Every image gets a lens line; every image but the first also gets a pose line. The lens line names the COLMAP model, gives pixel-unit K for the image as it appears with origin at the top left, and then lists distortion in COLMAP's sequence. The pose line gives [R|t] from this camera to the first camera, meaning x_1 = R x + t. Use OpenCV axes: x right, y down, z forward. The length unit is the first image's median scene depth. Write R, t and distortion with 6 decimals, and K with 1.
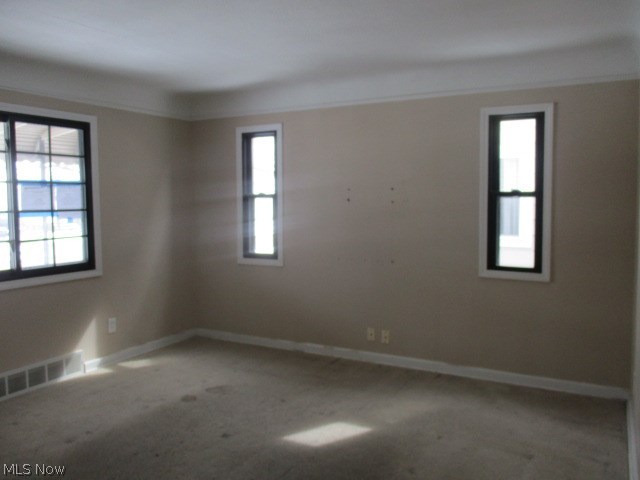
lens RADIAL K [[543.3, 0, 320.0], [0, 543.3, 238.5], [0, 0, 1]] dist [0.004004, 0.002492]
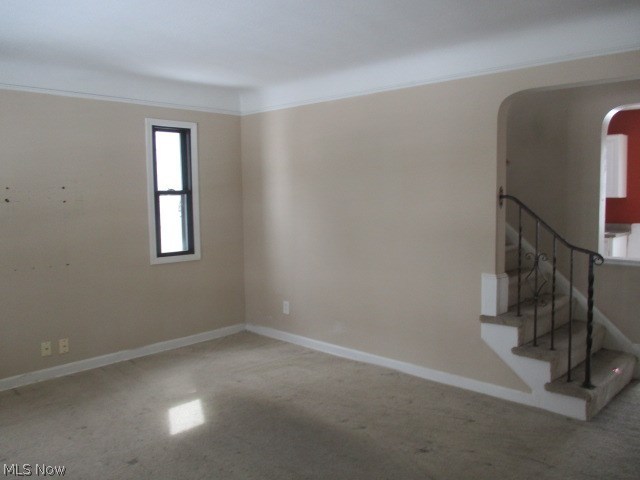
lens RADIAL K [[543.3, 0, 320.6], [0, 543.3, 241.3], [0, 0, 1]] dist [0.004004, 0.002492]
pose [[0.267705, -0.085457, 0.959704, -0.729754], [0.089783, 0.993938, 0.063460, -0.020274], [-0.959309, 0.069176, 0.273755, 0.347080]]
